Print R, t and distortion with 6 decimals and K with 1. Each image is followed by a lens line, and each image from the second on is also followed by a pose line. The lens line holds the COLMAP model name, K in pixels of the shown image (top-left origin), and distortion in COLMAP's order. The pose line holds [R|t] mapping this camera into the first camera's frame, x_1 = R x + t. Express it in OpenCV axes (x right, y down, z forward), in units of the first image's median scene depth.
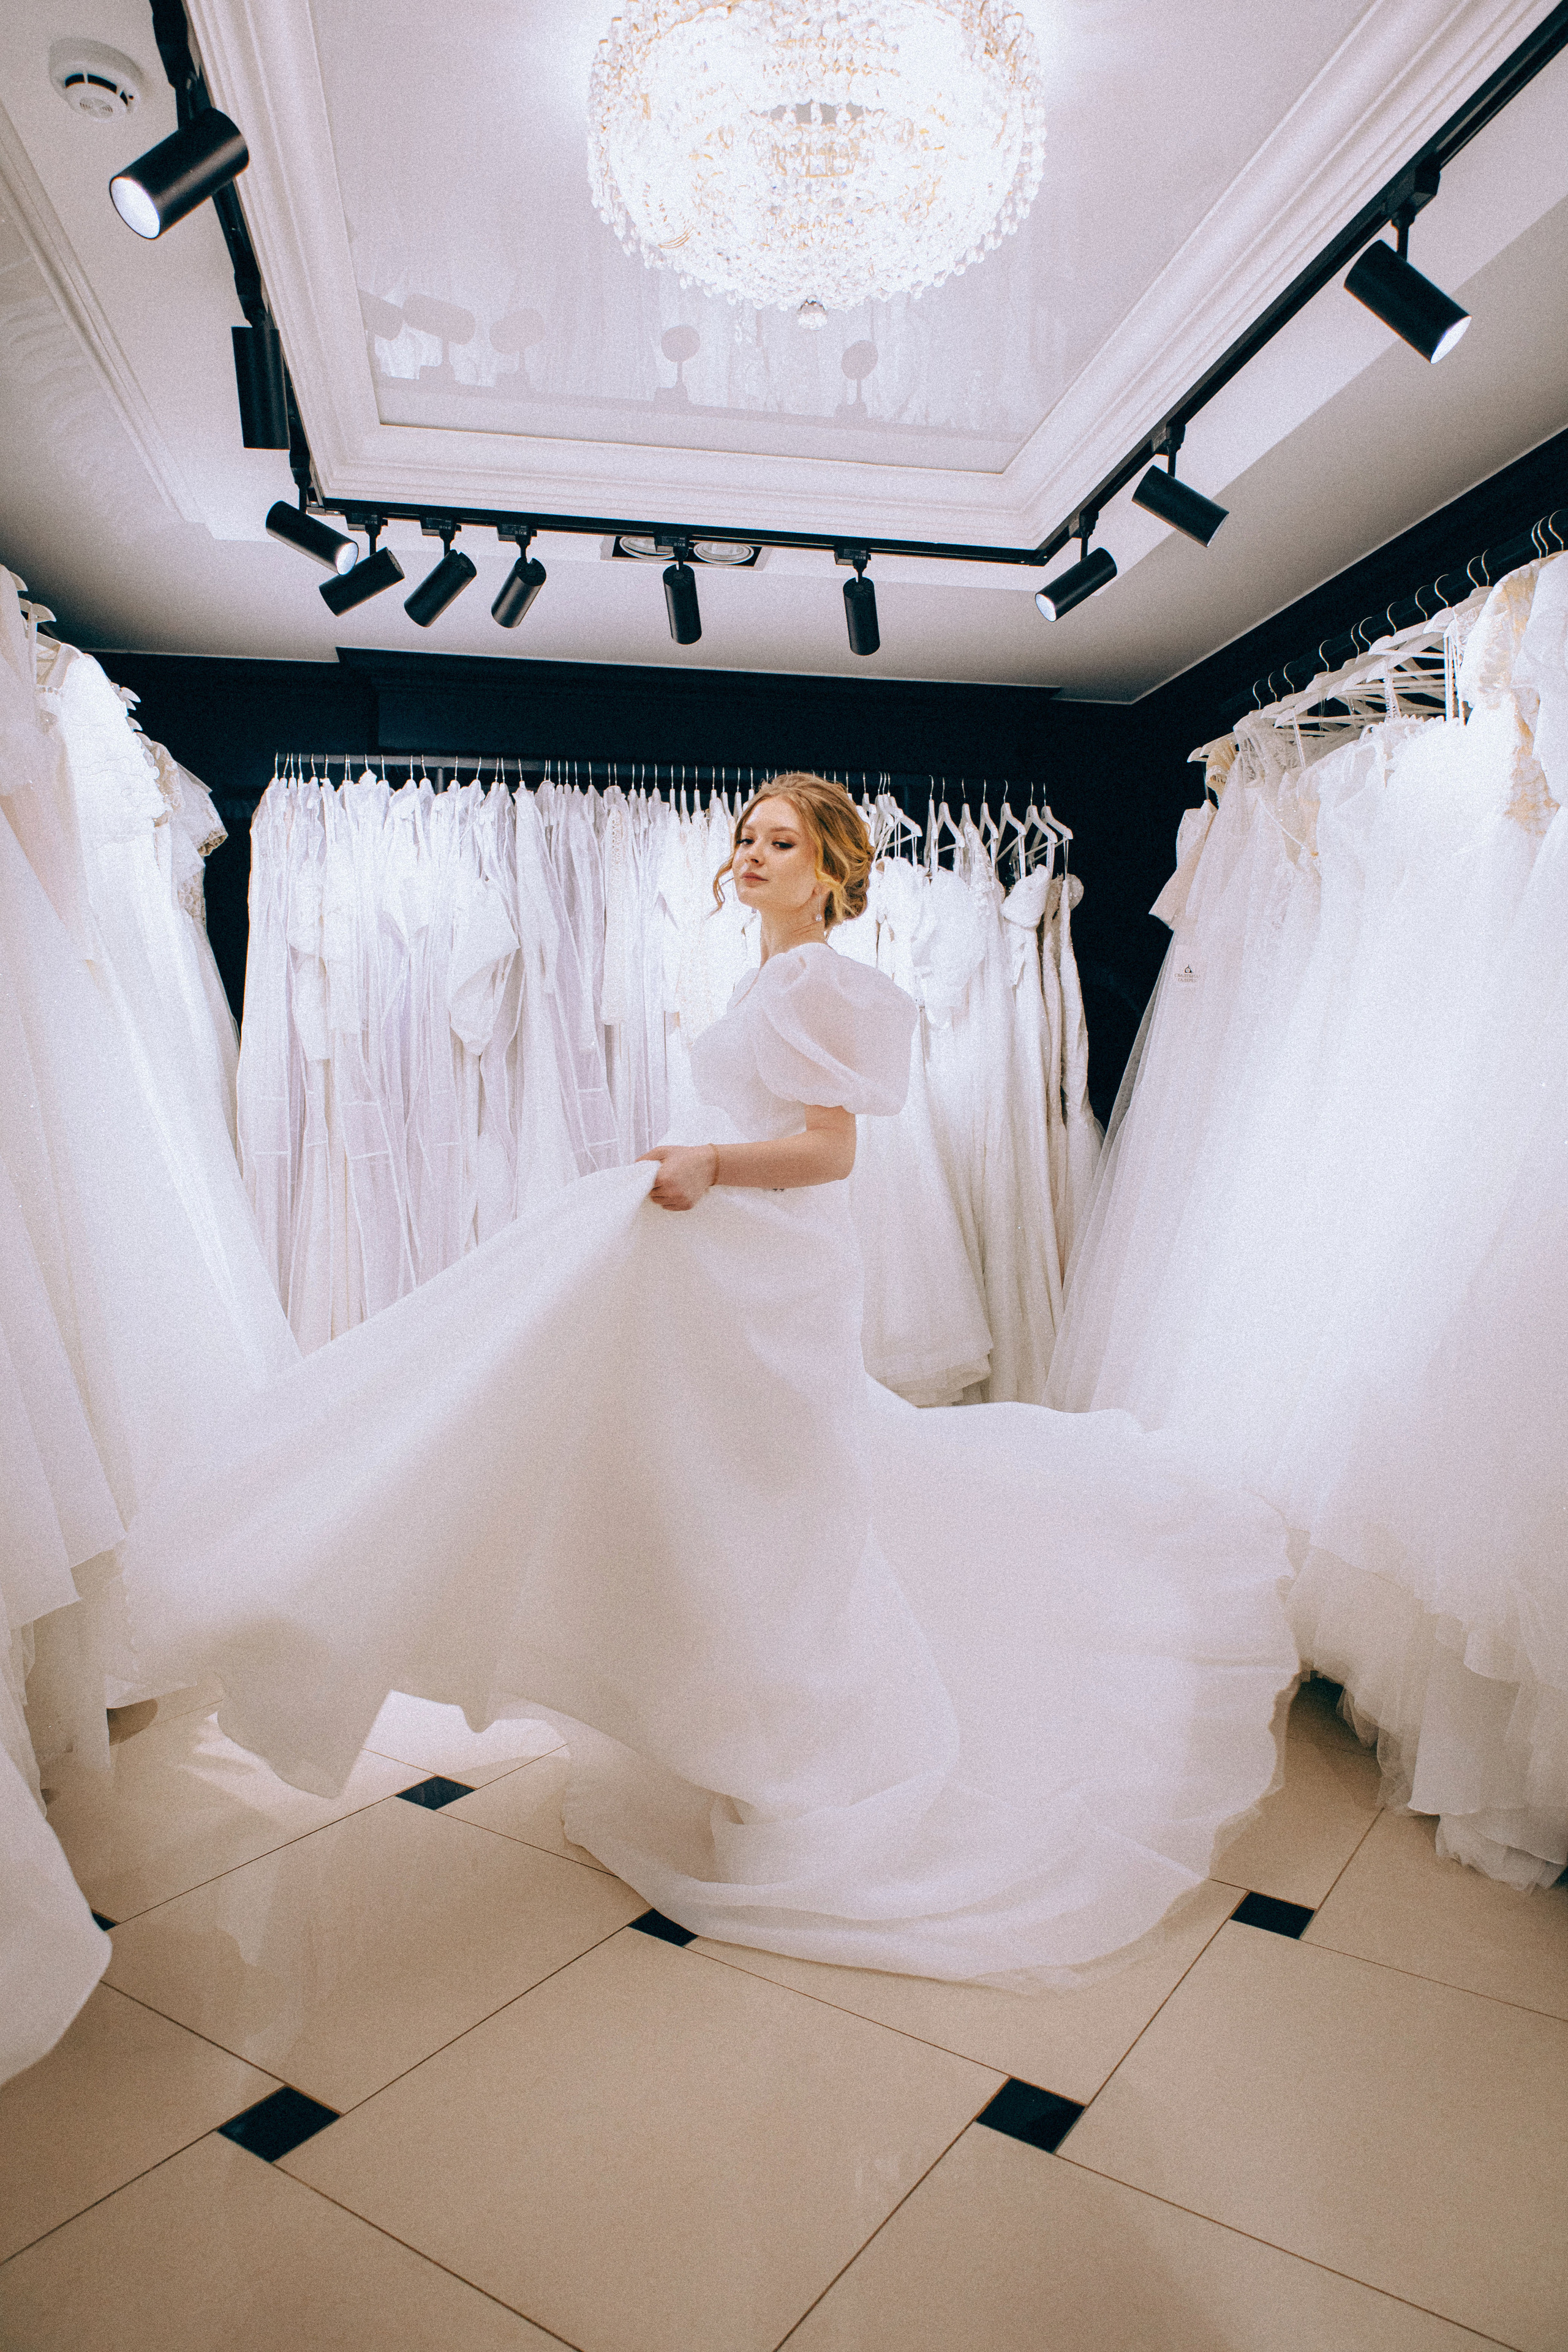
lens RADIAL K [[1551.0, 0, 784.0], [0, 1551.0, 1179.1], [0, 0, 1]] dist [0.007733, 0.003056]
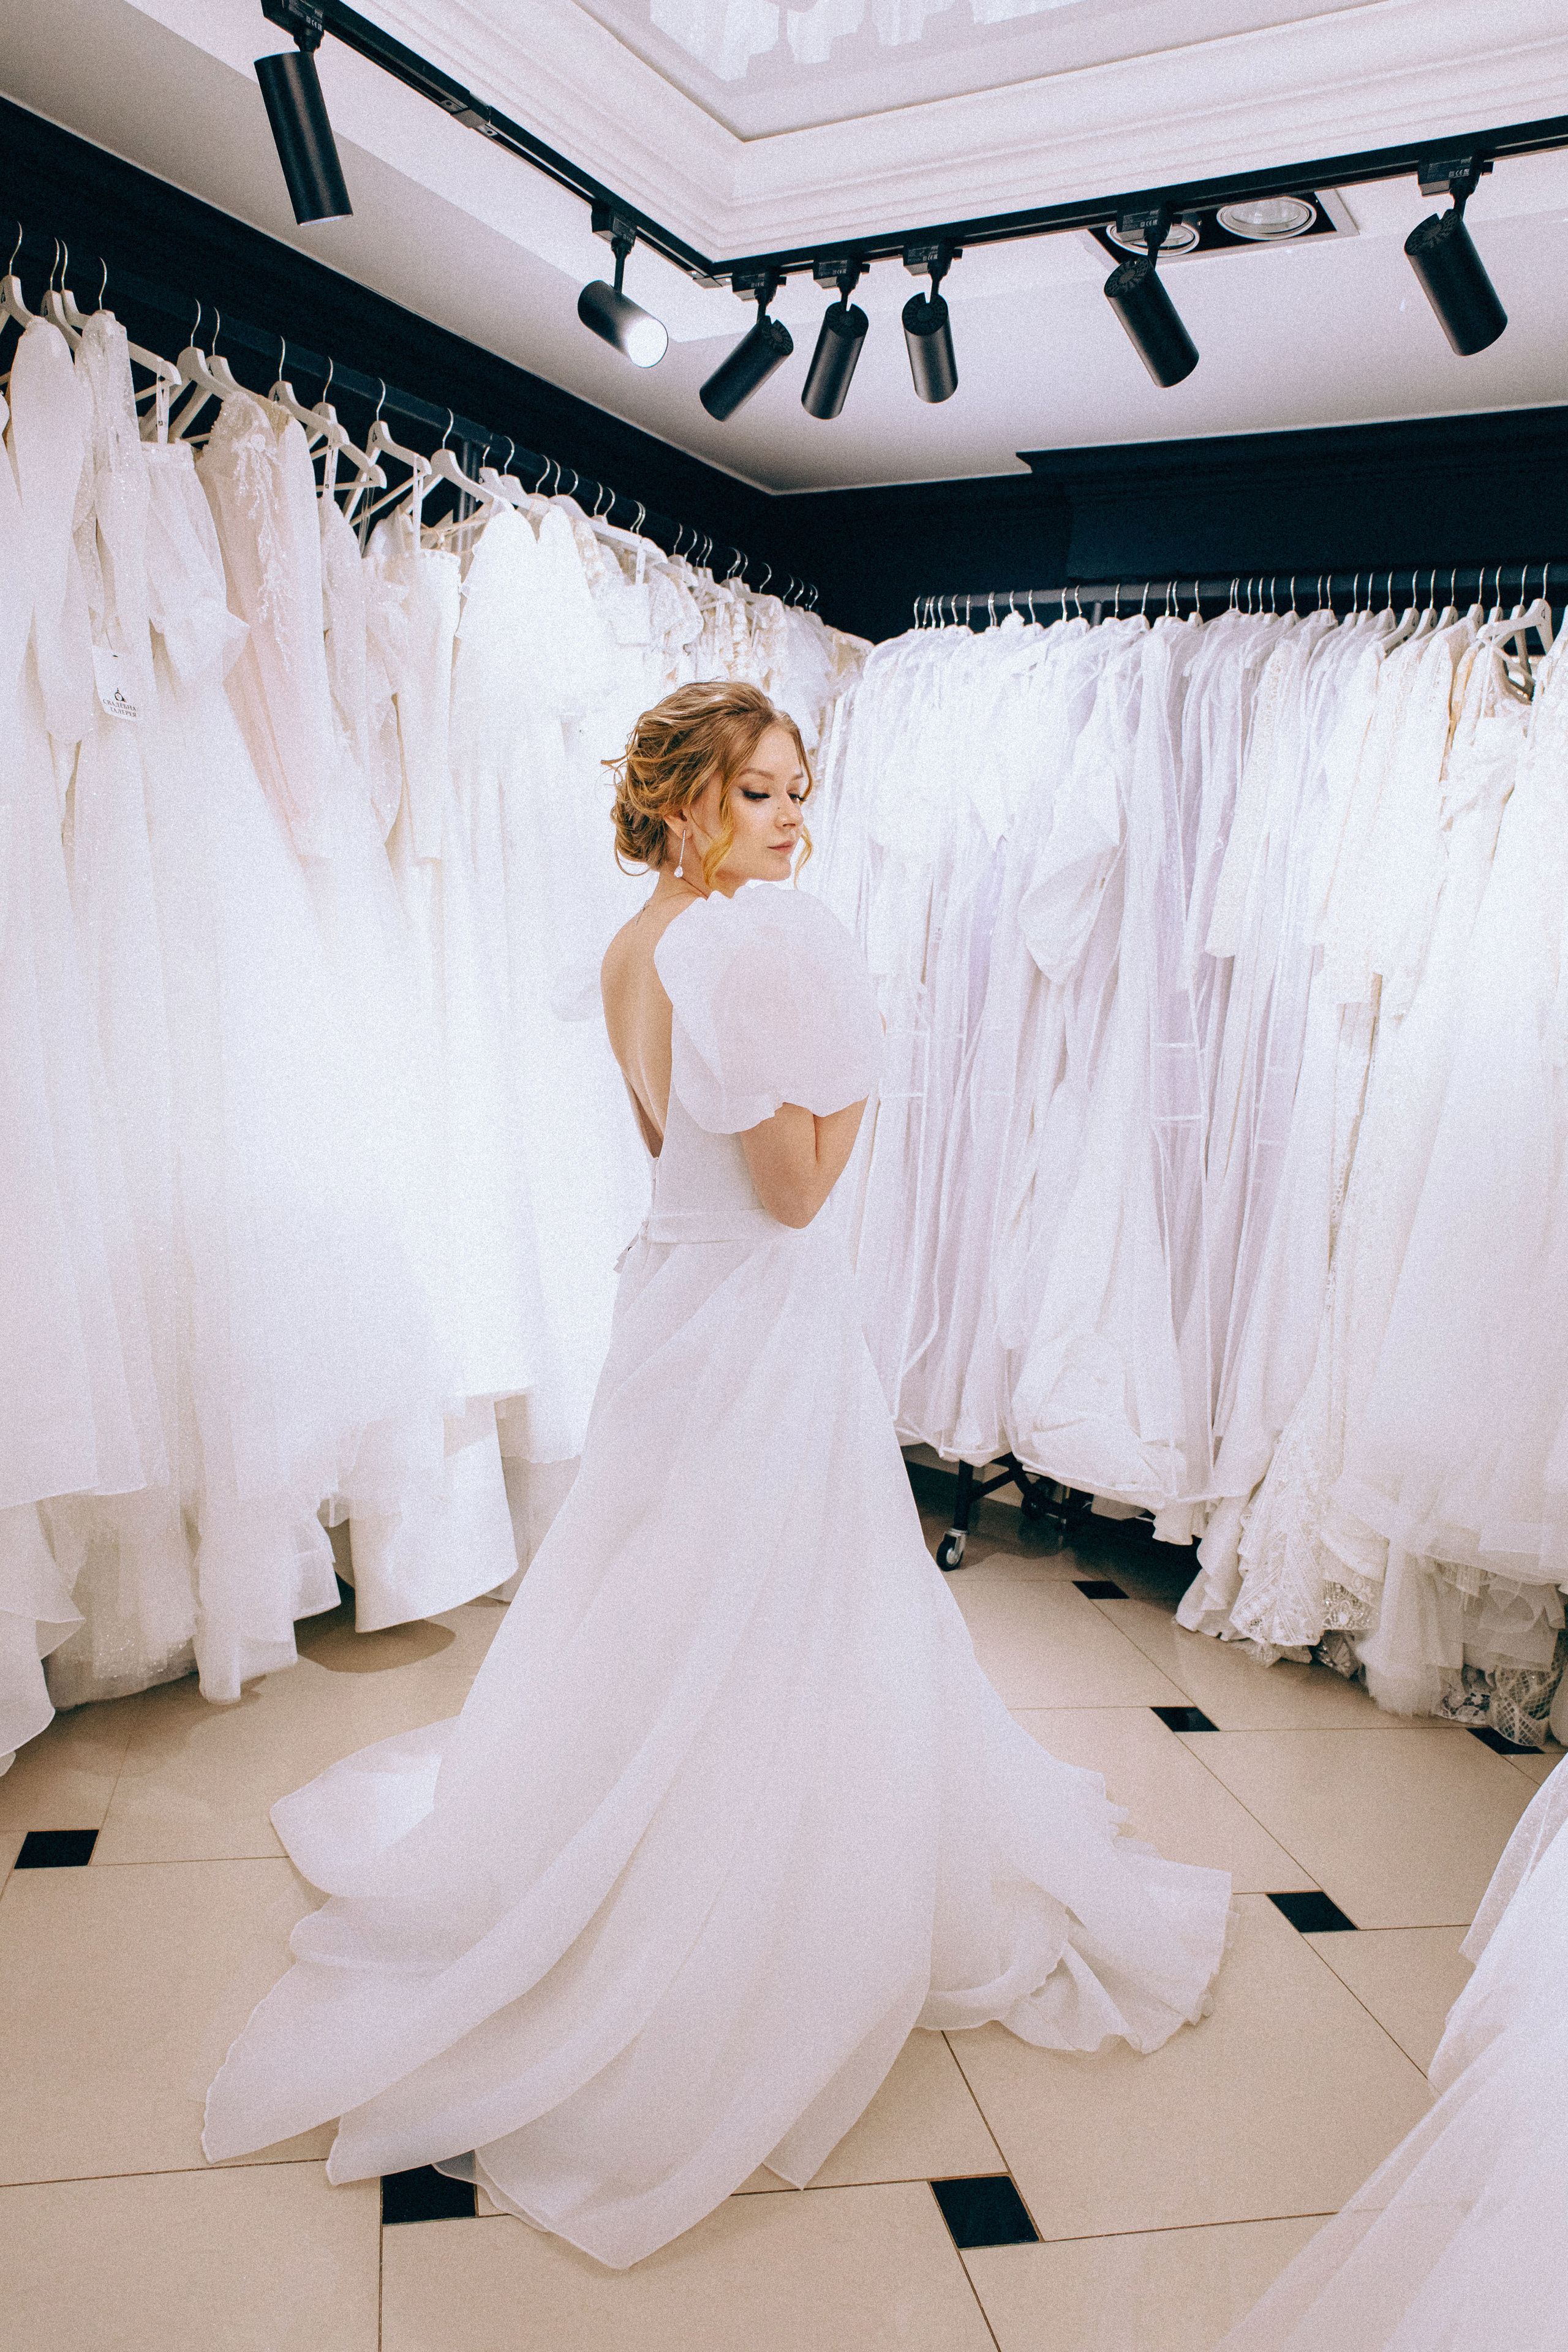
lens RADIAL K [[1653.3, 0, 751.9], [0, 1653.3, 1206.9], [0, 0, 1]] dist [0.039994, -0.021482]
pose [[0.719445, 0.175926, -0.671900, 0.269733], [-0.116559, 0.984251, 0.132904, -0.061801], [0.684699, -0.017301, 0.728620, 0.288059]]
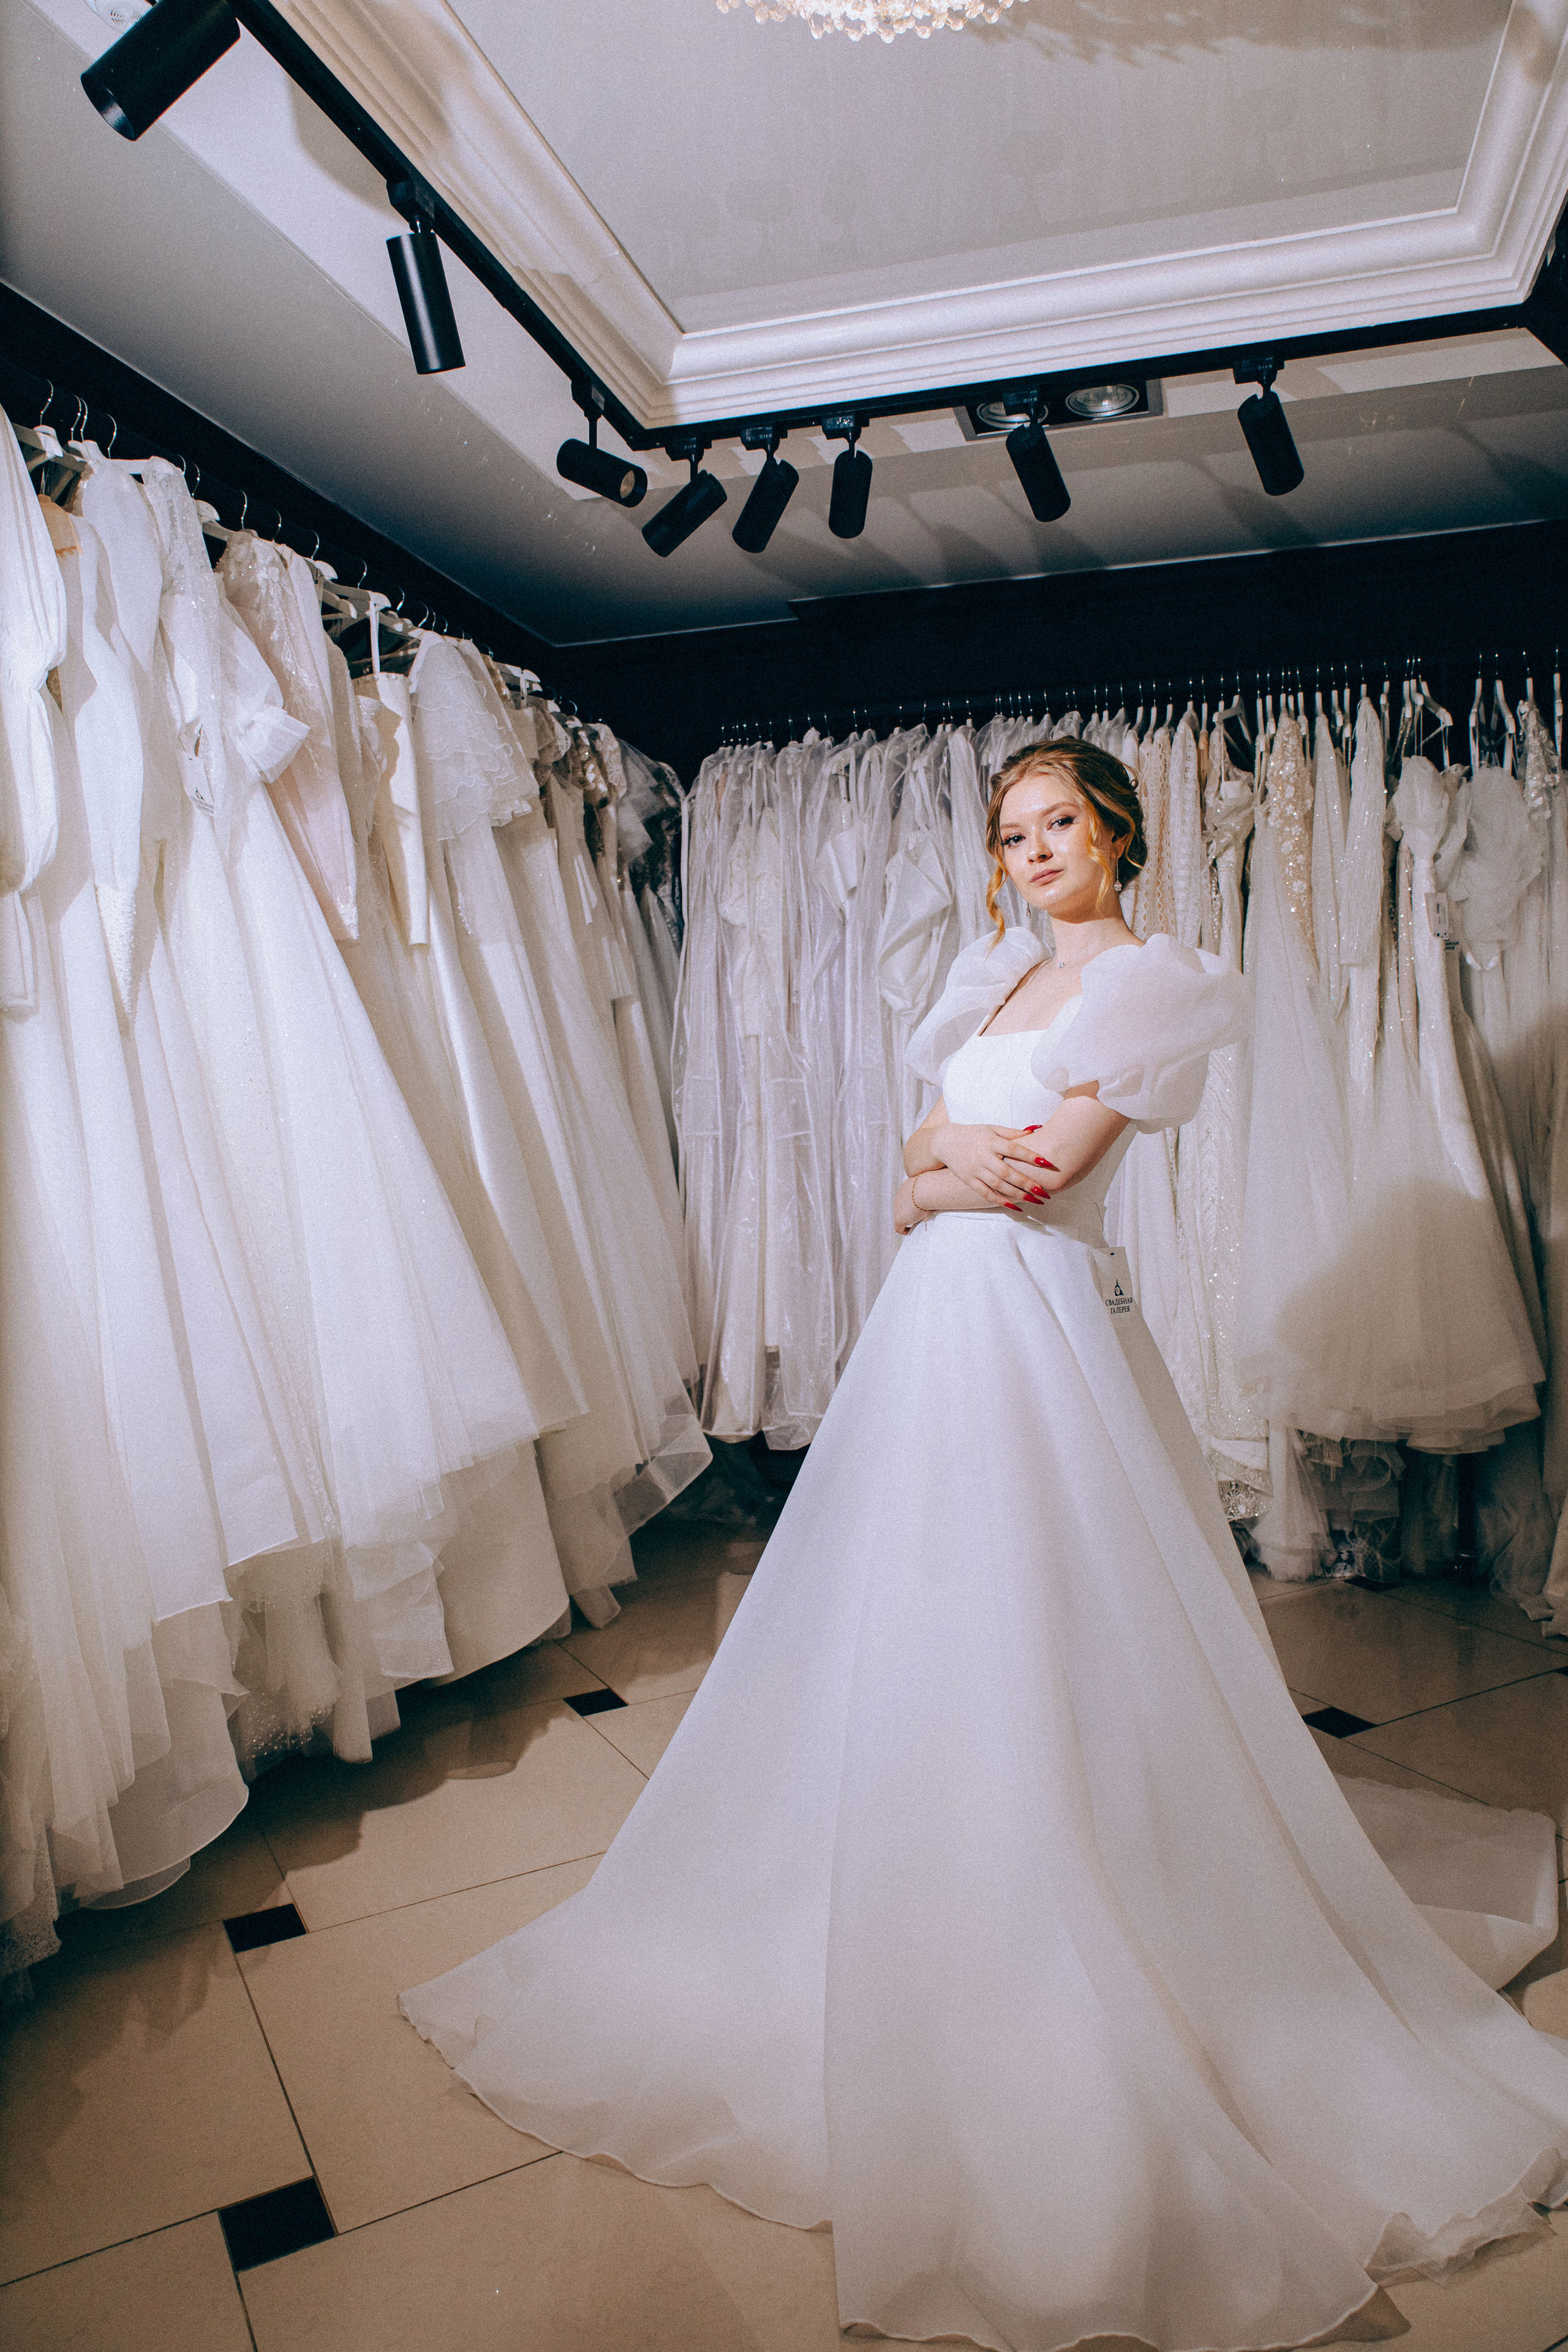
lens RADIAL K [[1551.0, 0, 785.2], [0, 1551.0, 1155.3], [0, 0, 1]] dist [0.007733, 0.003056]
pose [[0.895154, 0.001424, -0.445755, 0.143962], [-0.000772, 0.999998, 0.001644, -0.004027], [0.445757, -0.001127, 0.895153, 0.148986]]
